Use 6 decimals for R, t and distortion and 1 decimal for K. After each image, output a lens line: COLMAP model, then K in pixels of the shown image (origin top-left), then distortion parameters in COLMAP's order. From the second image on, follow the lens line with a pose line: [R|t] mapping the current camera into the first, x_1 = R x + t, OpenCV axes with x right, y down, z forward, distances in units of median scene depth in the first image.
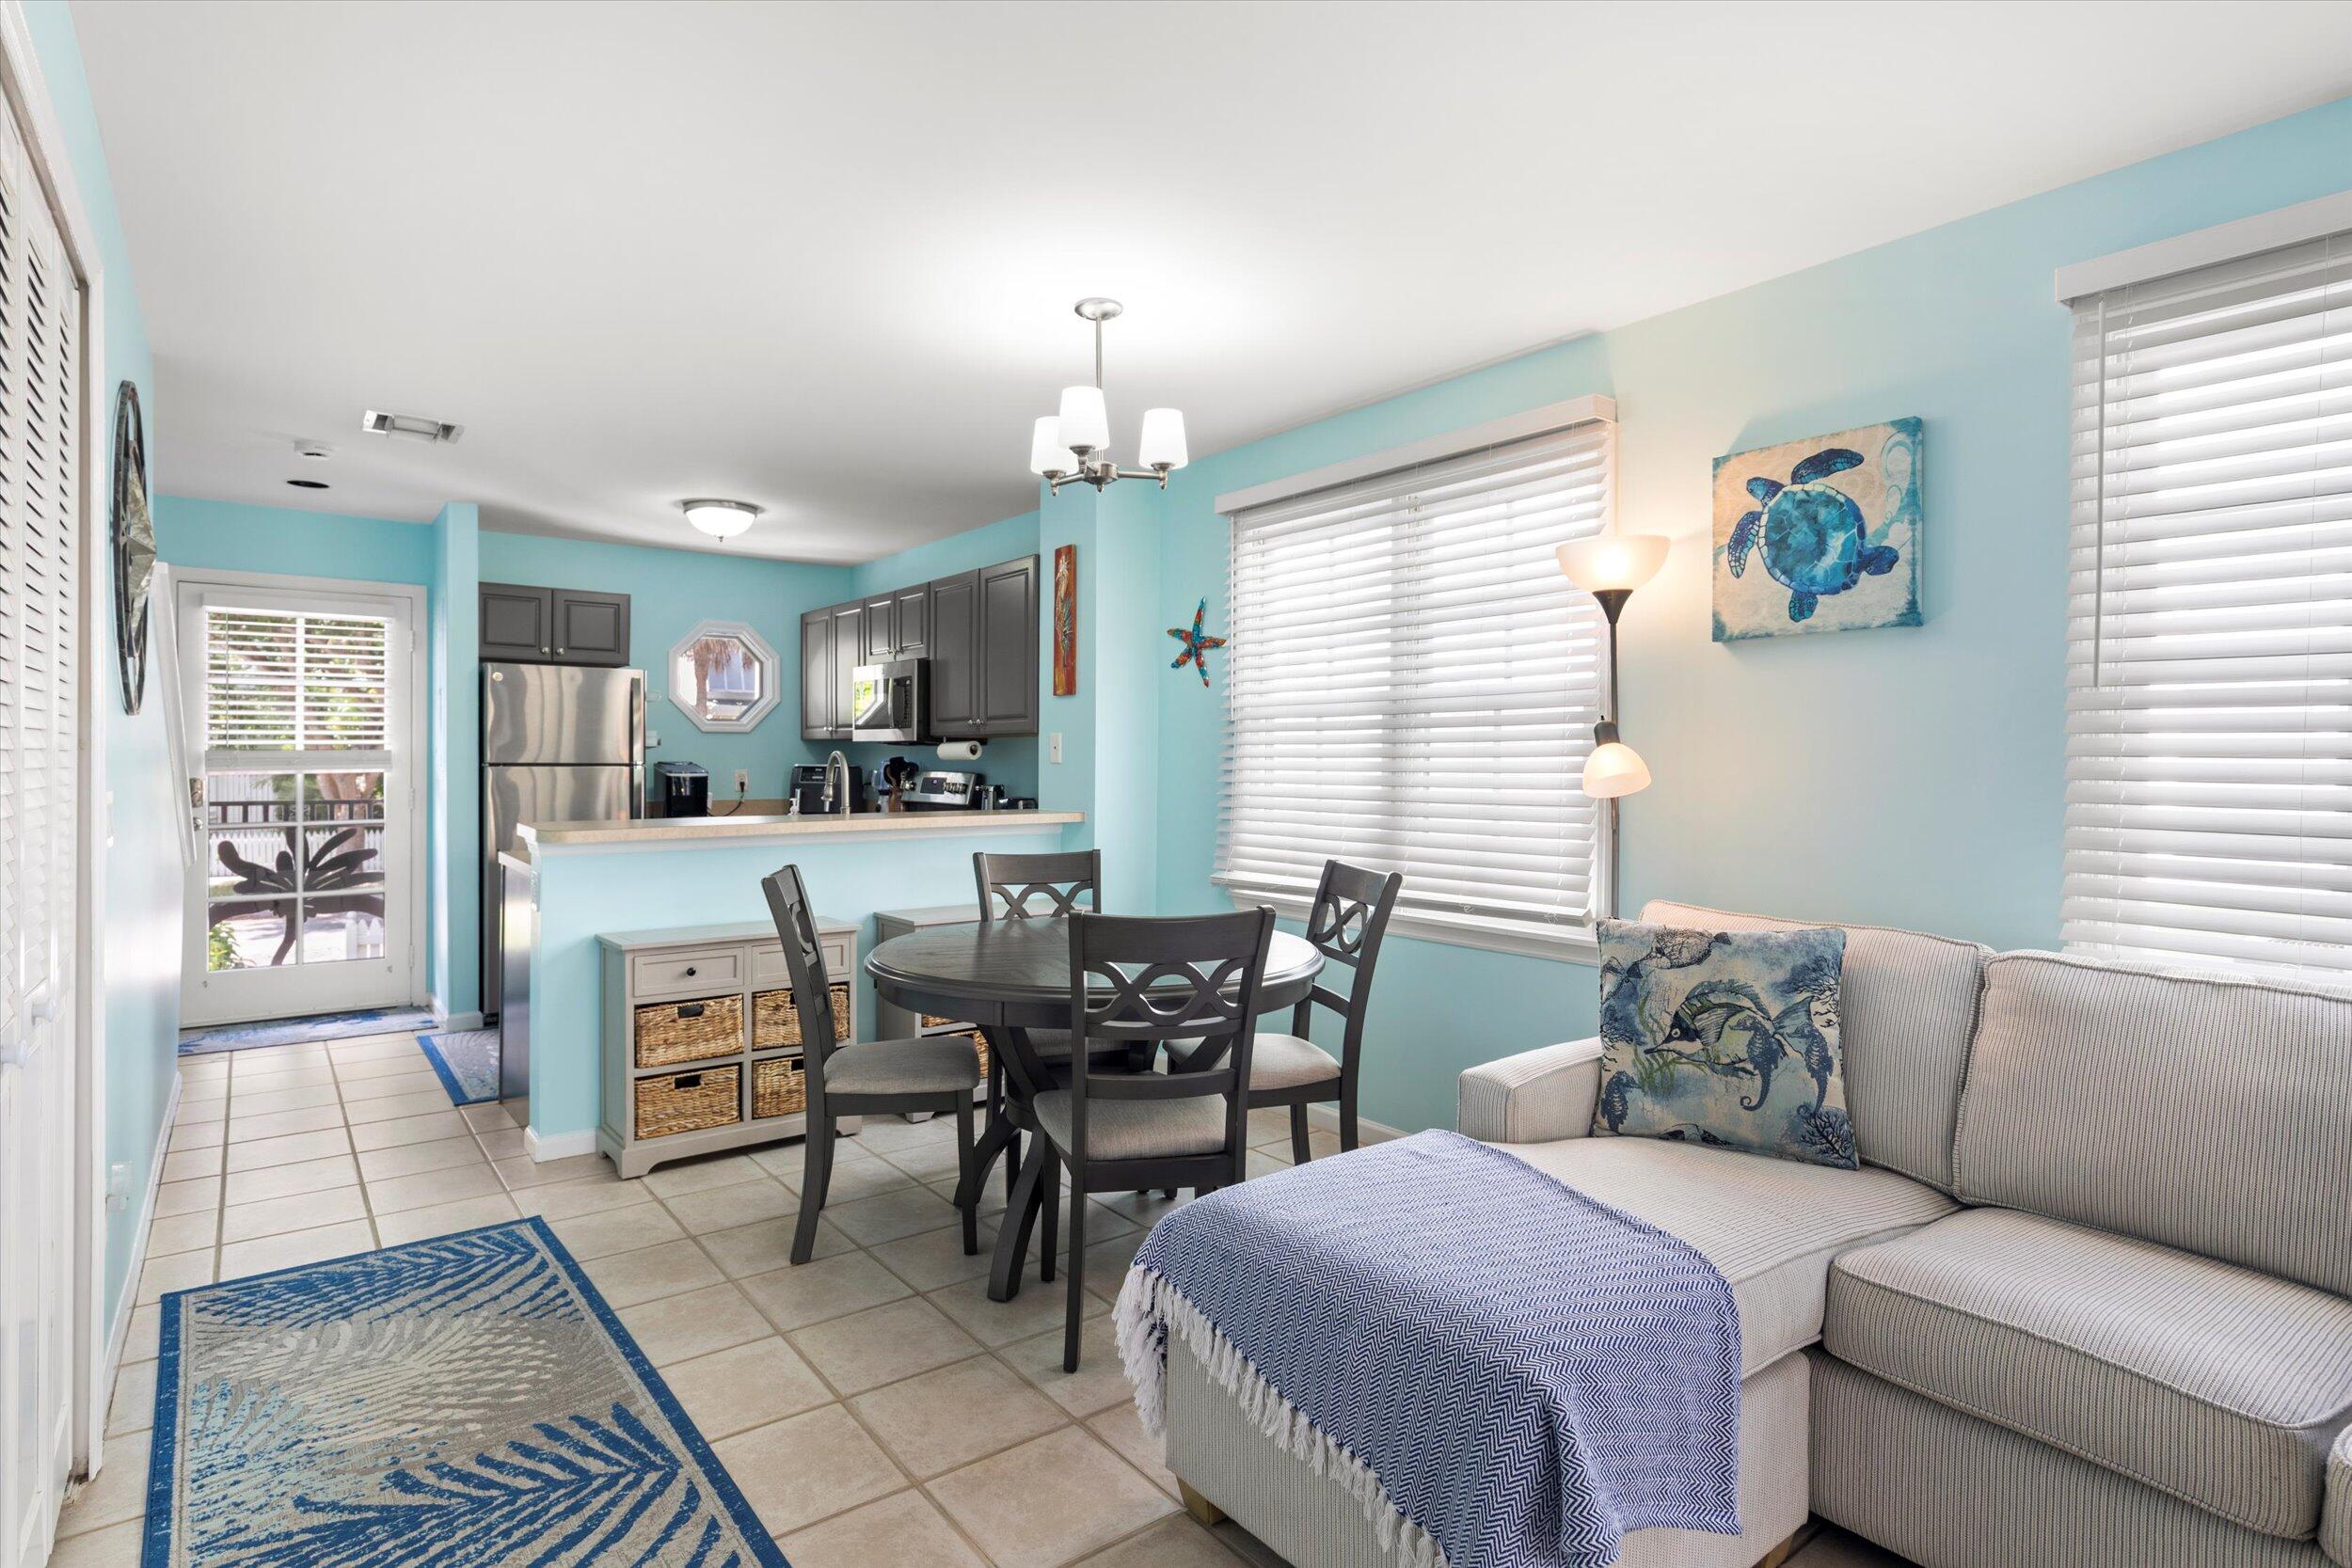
lens RADIAL K [[1191.0, 0, 1149.2], [0, 1191.0, 771.2], [0, 0, 1]] dist [-0.002437, 0.000687]
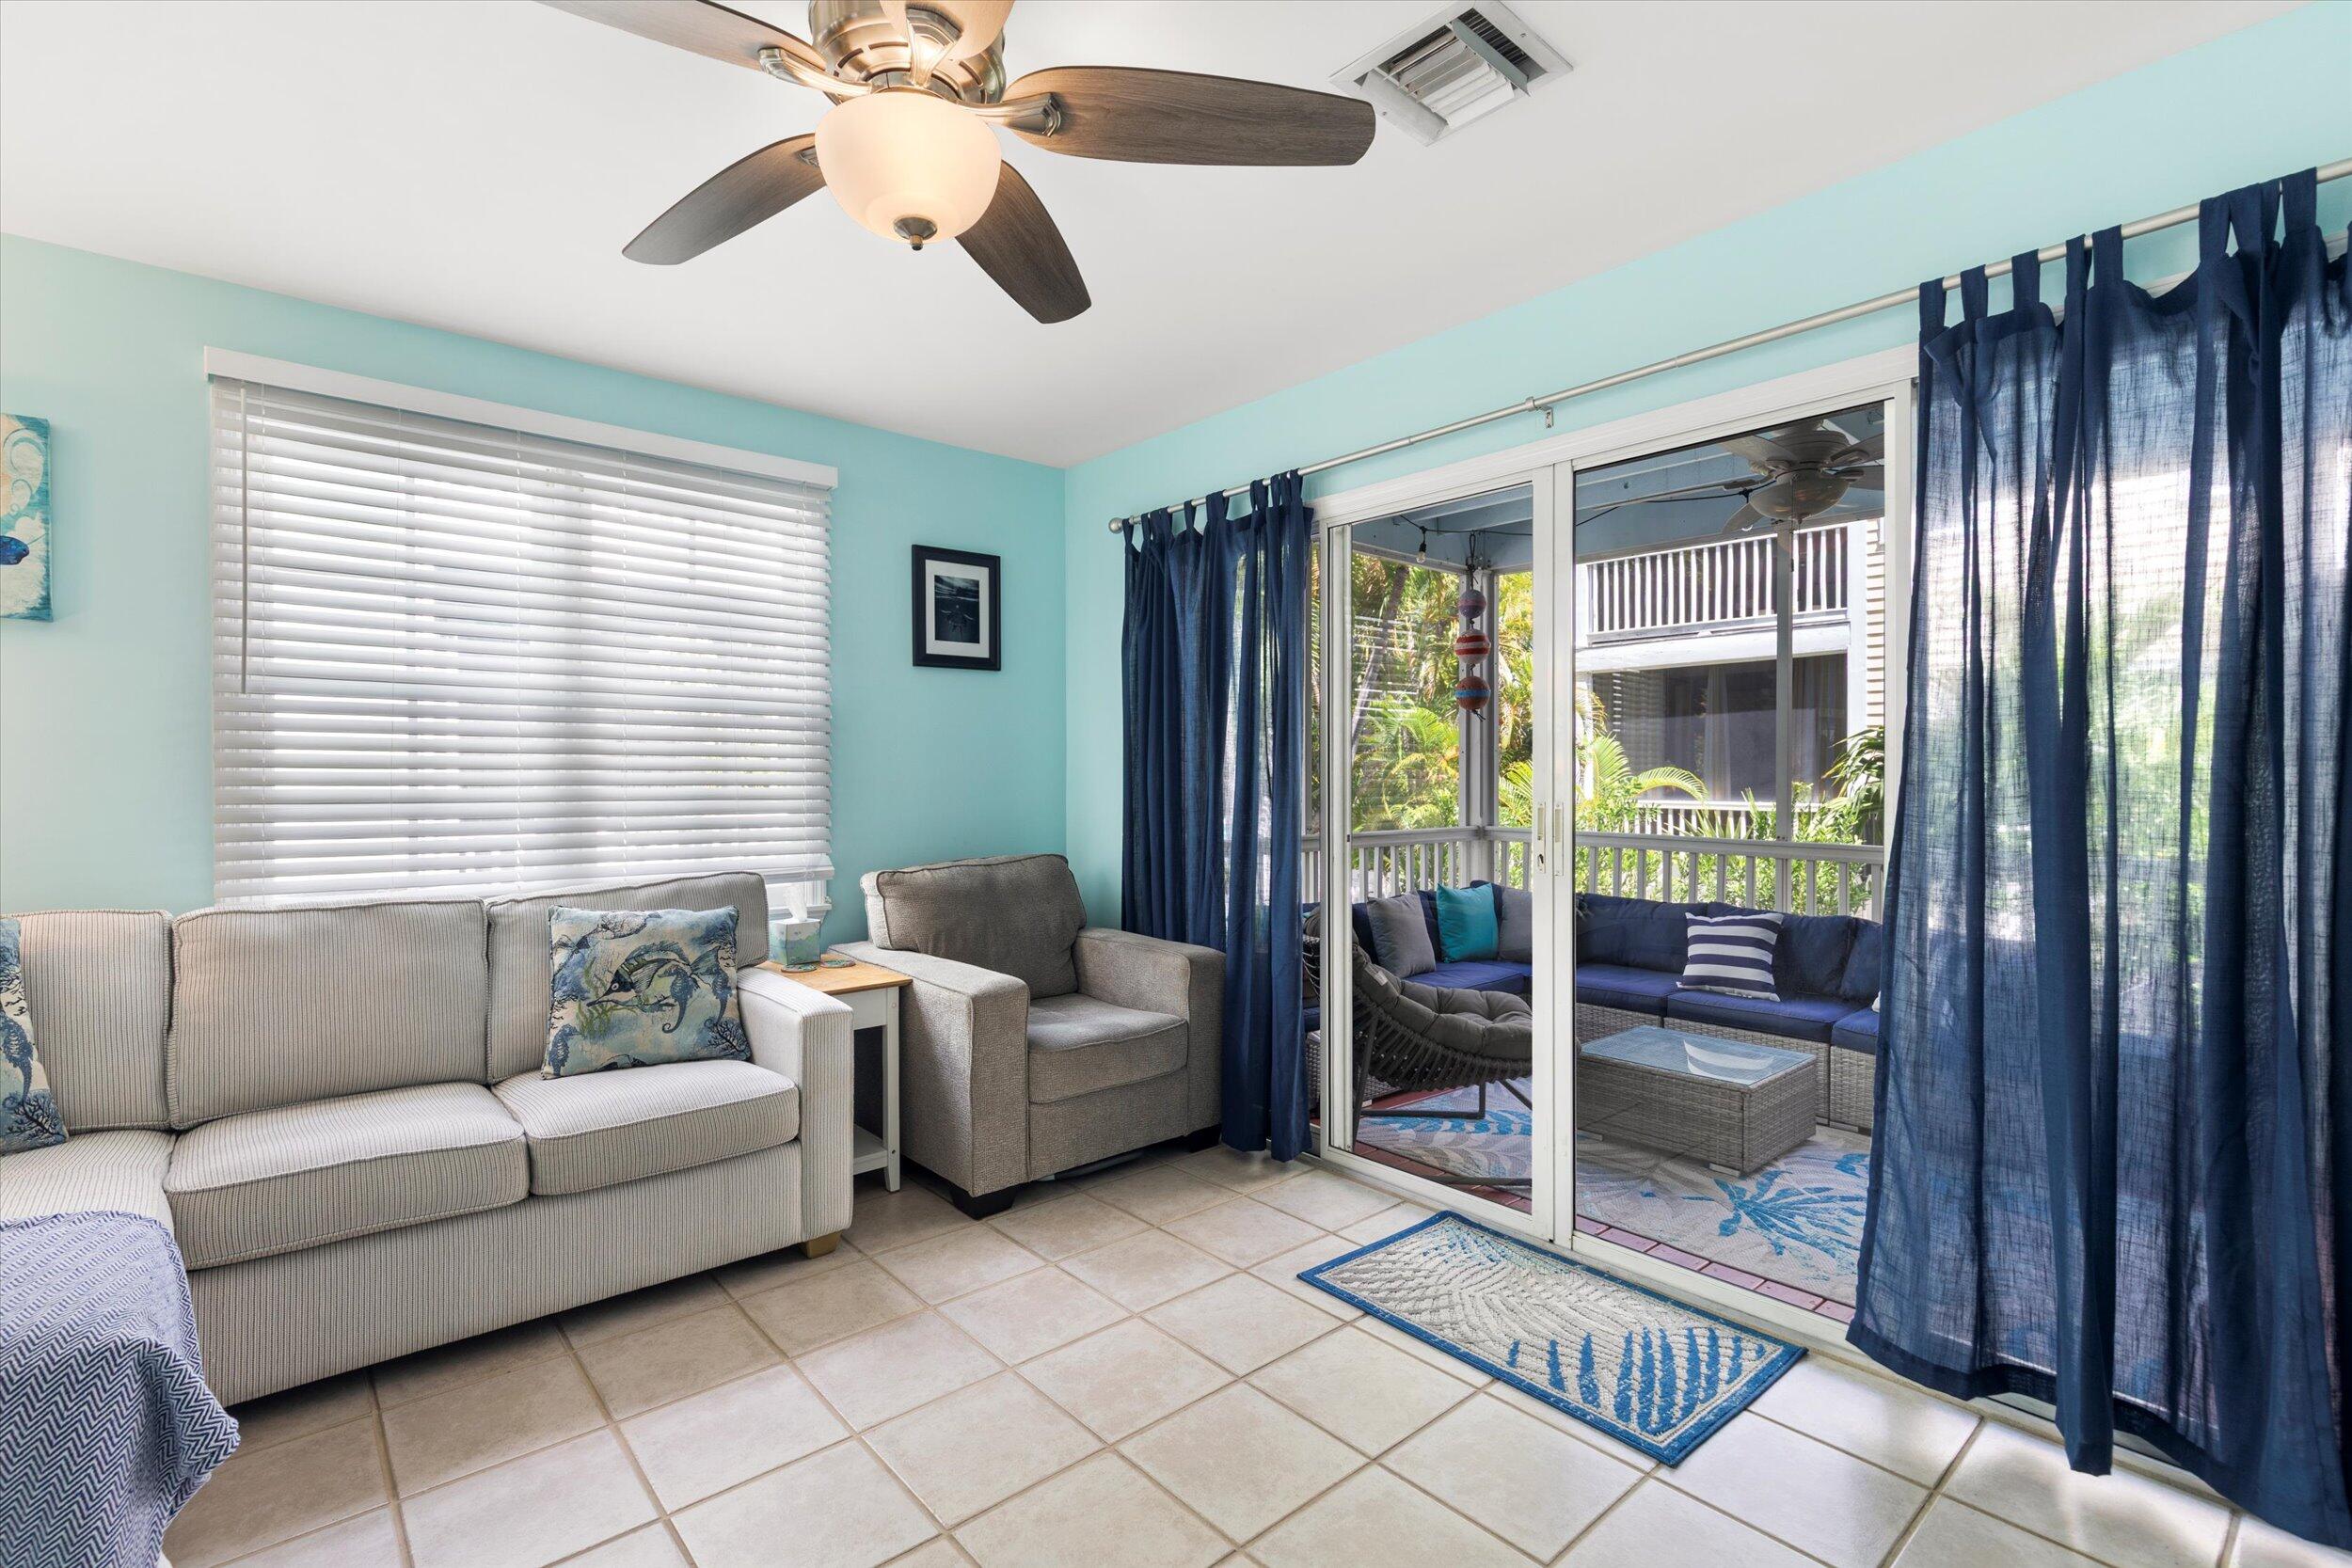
lens RADIAL K [[1074.6, 0, 1159.9], [0, 1074.6, 775.1], [0, 0, 1]] dist [0.011109, -0.004421]
pose [[-0.066288, -0.005358, 0.997786, -0.312371], [0.011024, 0.999921, 0.006102, 0.014993], [-0.997740, 0.011404, -0.066224, 0.082716]]
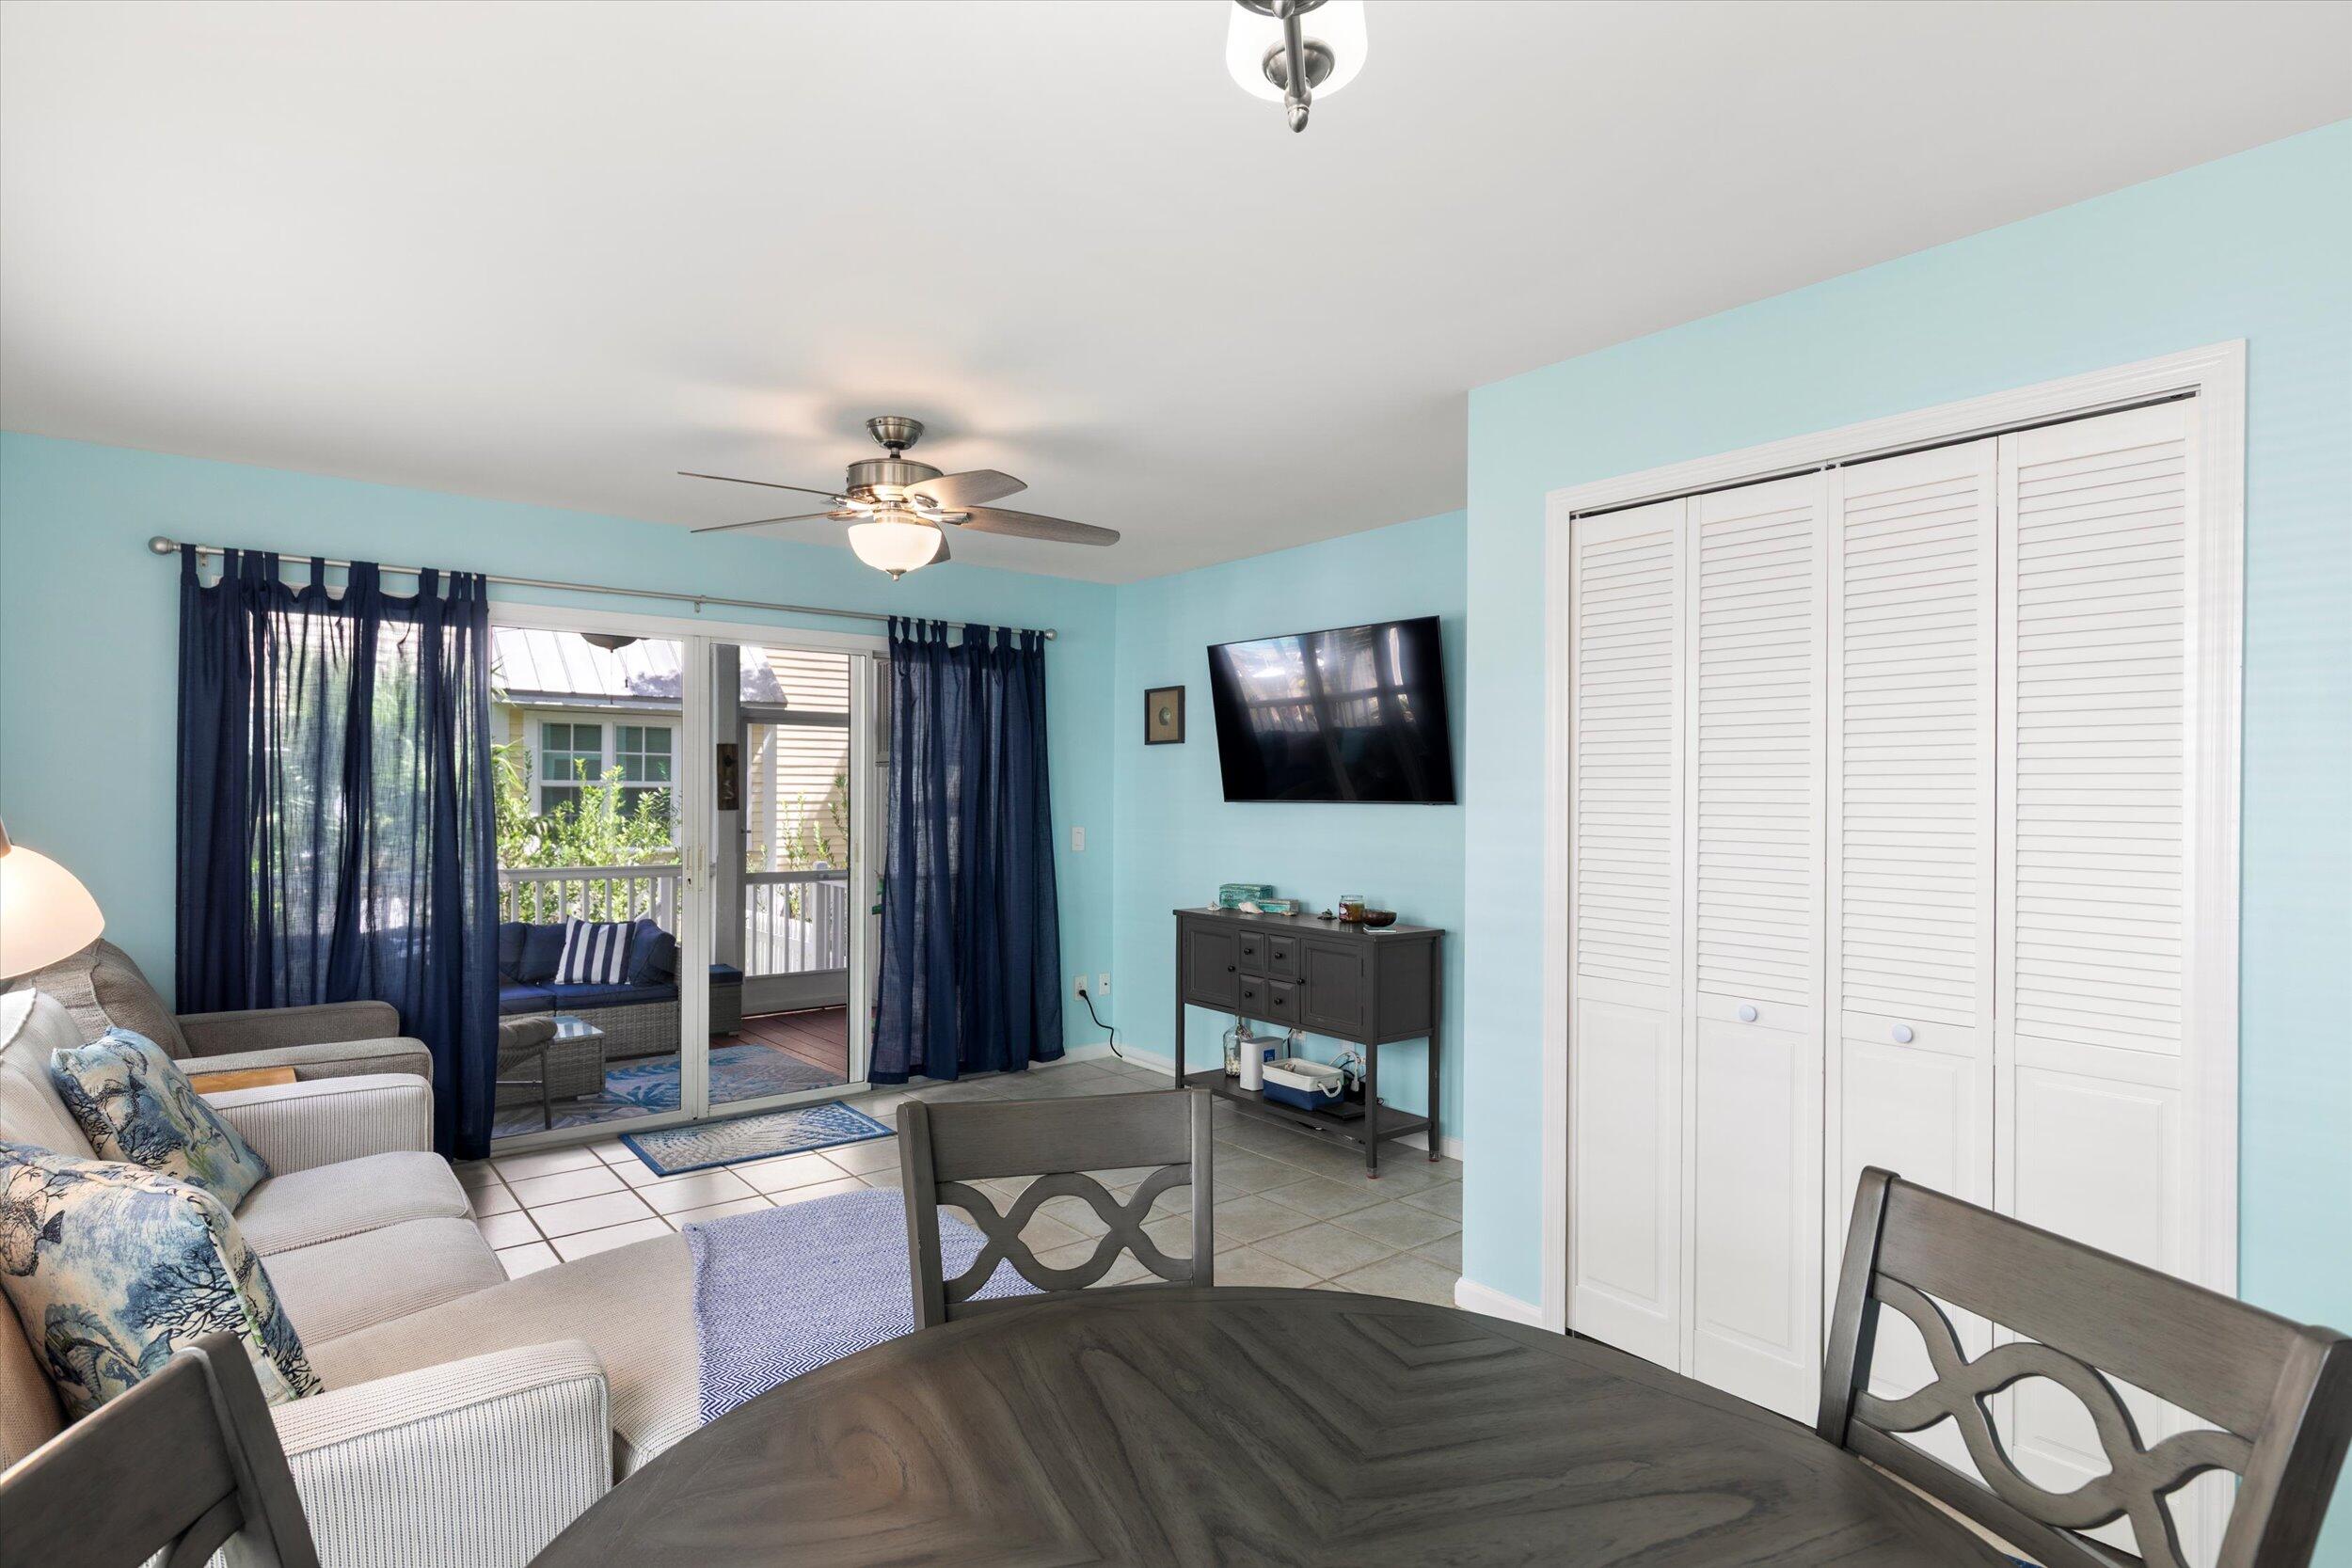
lens RADIAL K [[1191.0, 0, 1152.5], [0, 1191.0, 790.9], [0, 0, 1]] dist [-0.002437, 0.000687]
pose [[-0.999630, -0.009106, -0.025630, -0.004095], [-0.009332, 0.999919, 0.008701, -0.046825], [0.025549, 0.008937, -0.999634, 1.320509]]
